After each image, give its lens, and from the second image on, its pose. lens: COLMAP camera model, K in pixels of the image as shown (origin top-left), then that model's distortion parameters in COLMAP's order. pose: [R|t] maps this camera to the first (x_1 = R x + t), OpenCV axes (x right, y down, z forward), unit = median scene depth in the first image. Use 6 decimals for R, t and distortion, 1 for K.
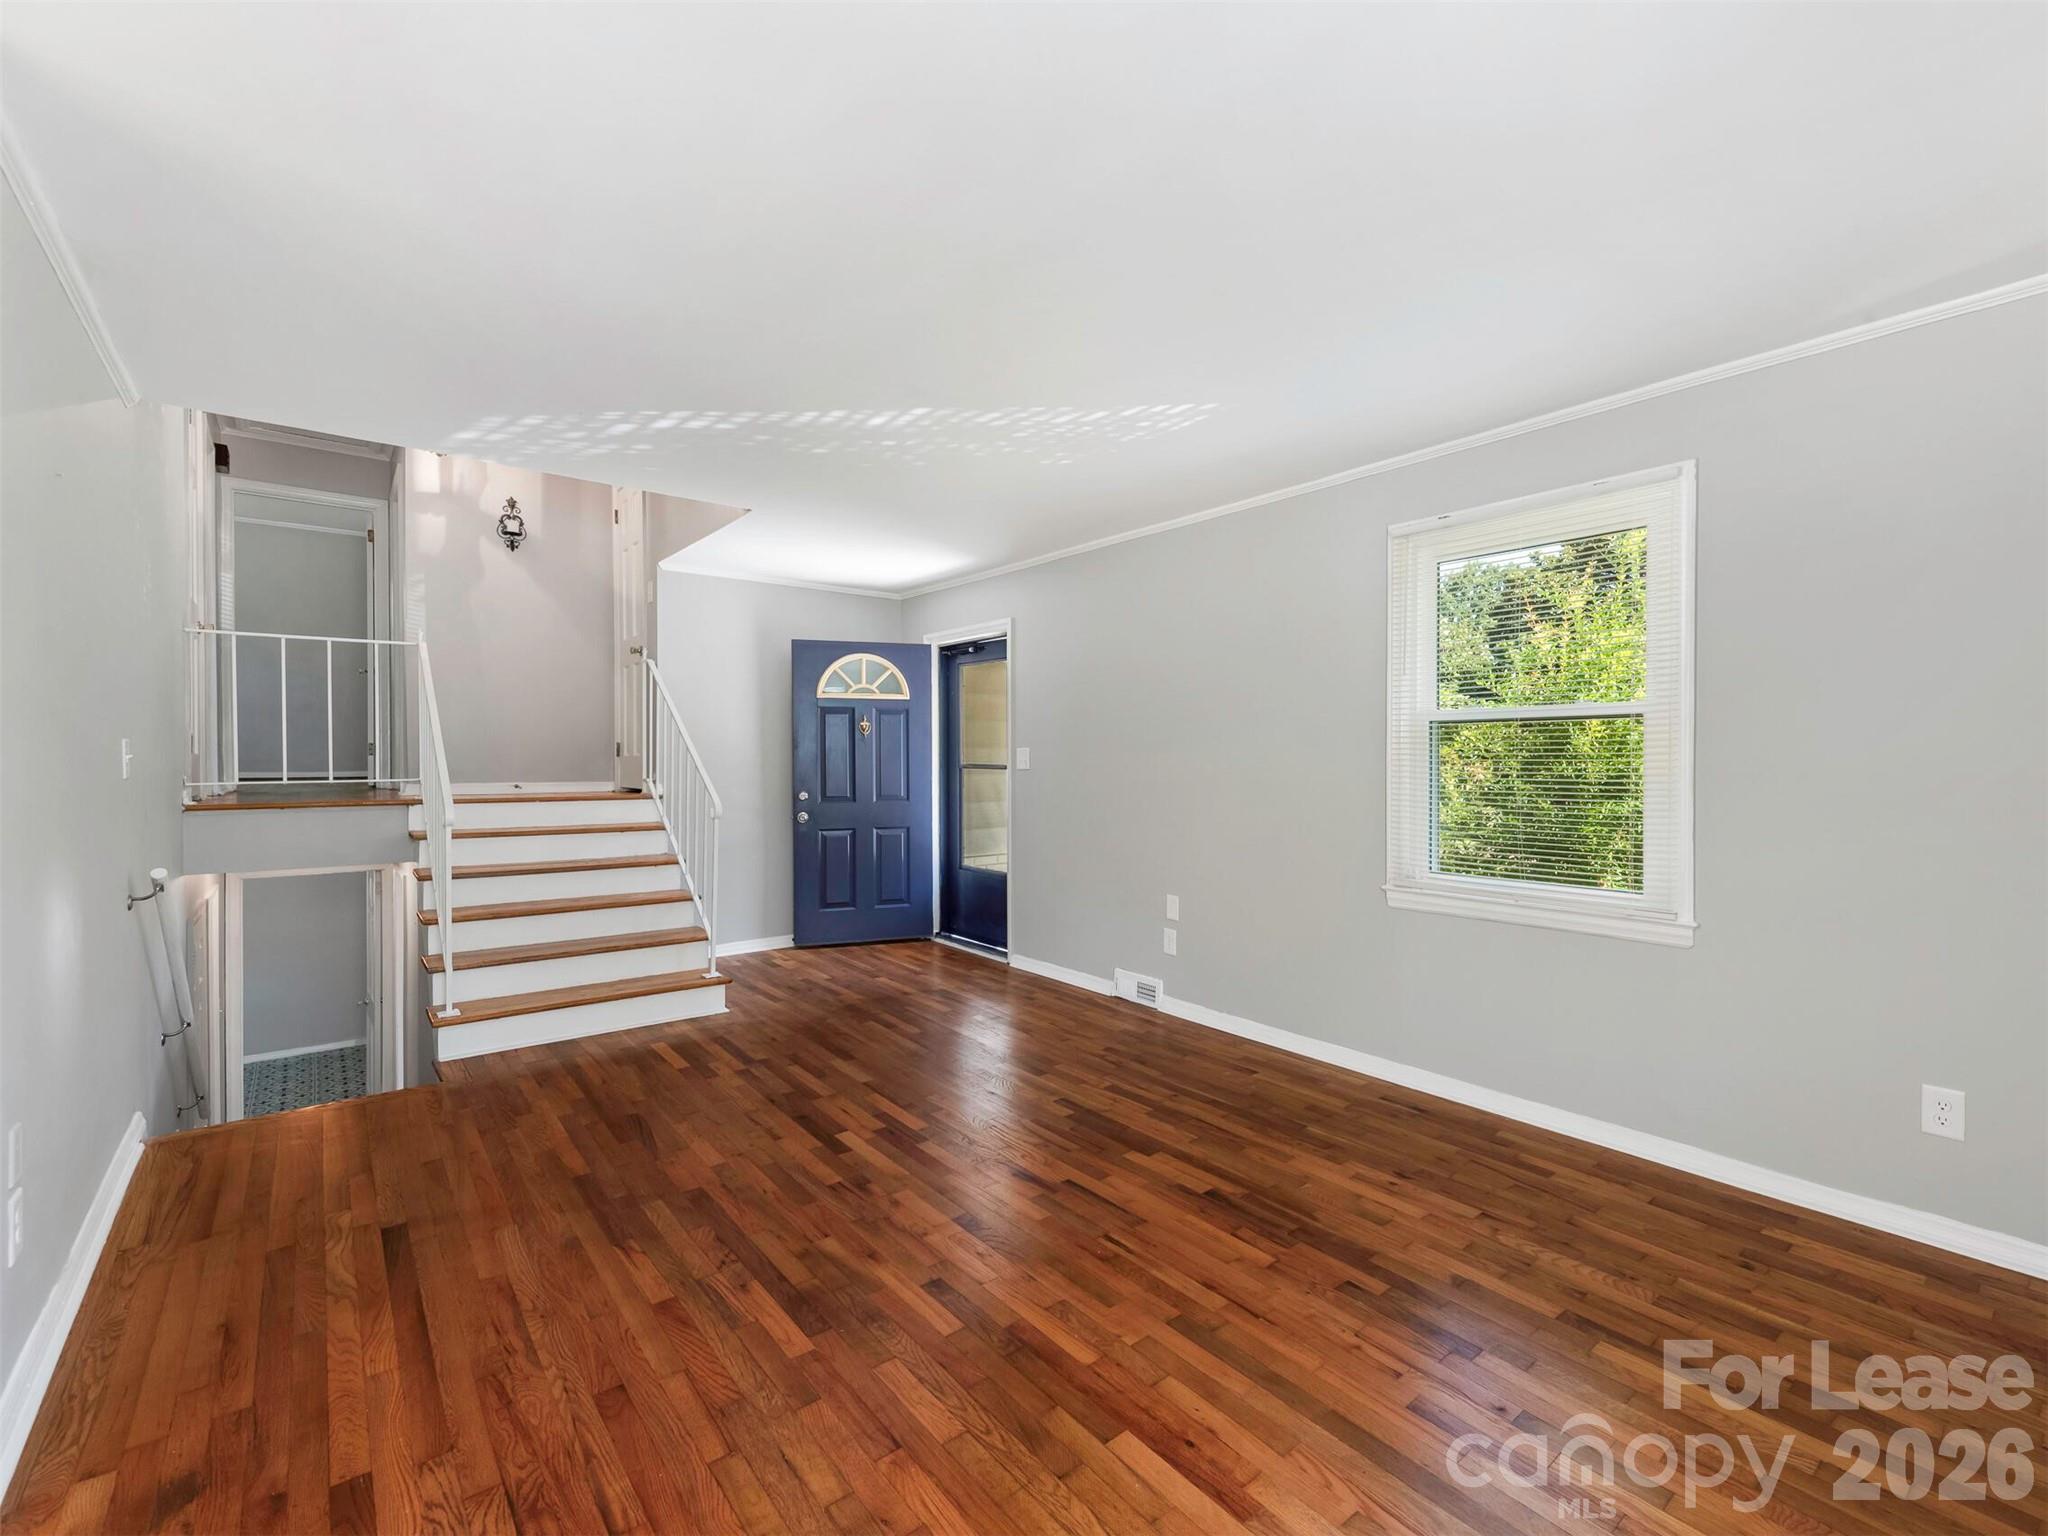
lens RADIAL K [[924.2, 0, 1045.8], [0, 924.2, 764.3], [0, 0, 1]] dist [0.021177, -0.011262]
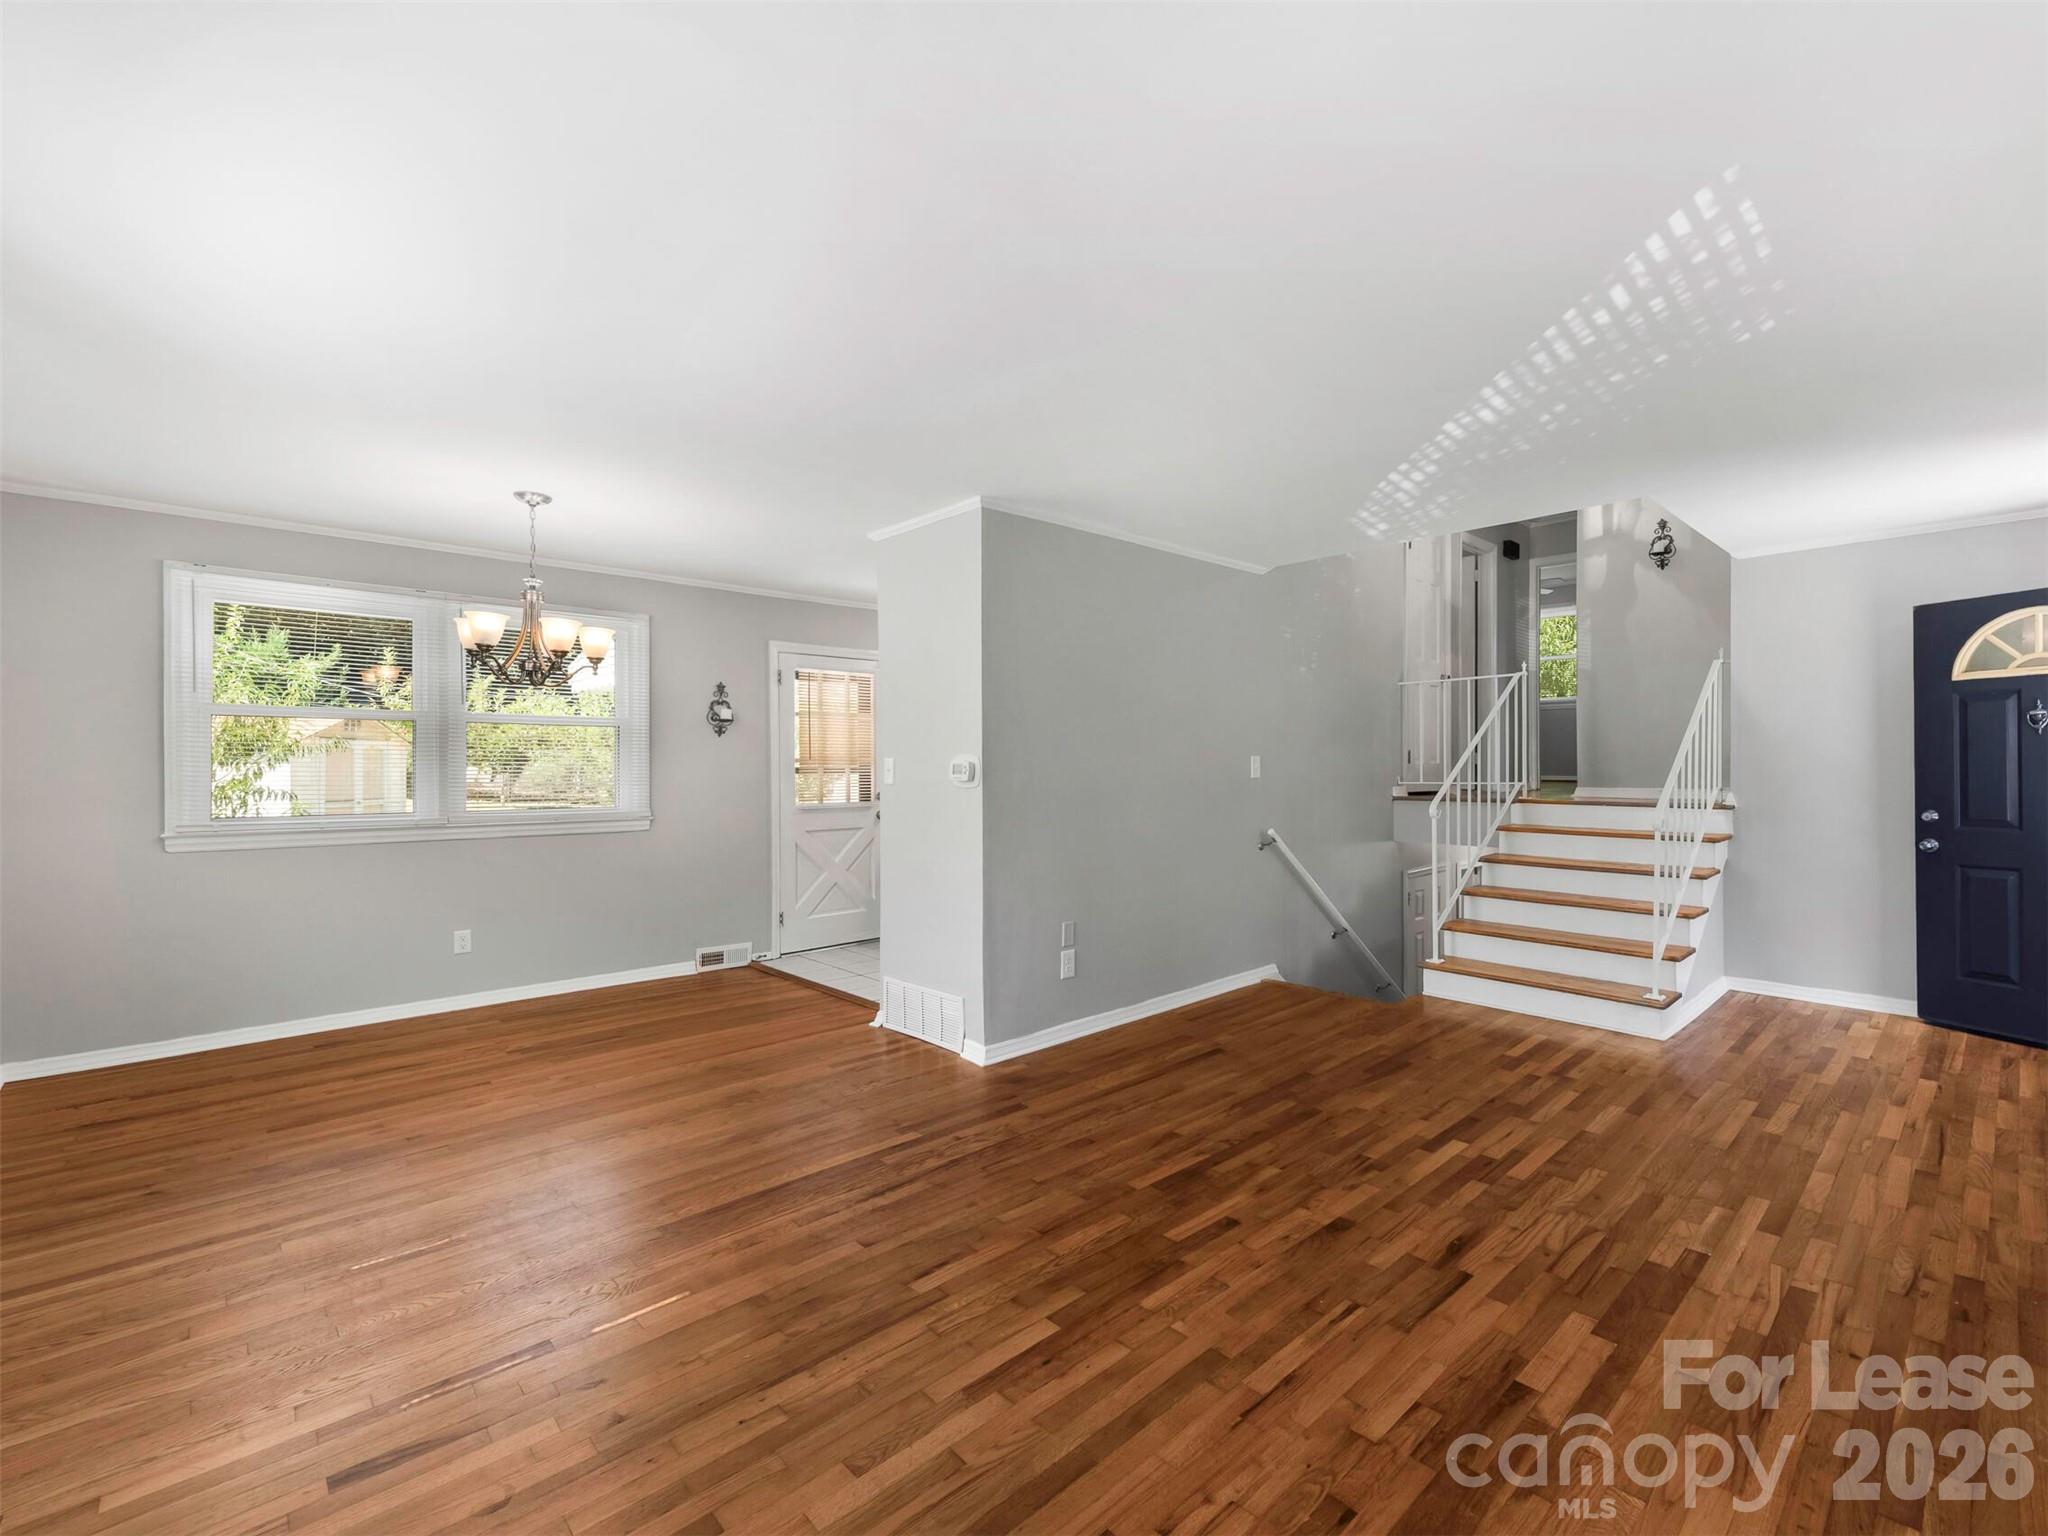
lens RADIAL K [[886.7, 0, 1123.5], [0, 886.7, 763.9], [0, 0, 1]] dist [0.012699, -0.000125]
pose [[0.111033, -0.002263, -0.993814, 0.703555], [-0.003954, 0.999988, -0.002719, -0.005591], [0.993809, 0.004231, 0.111022, 0.538349]]
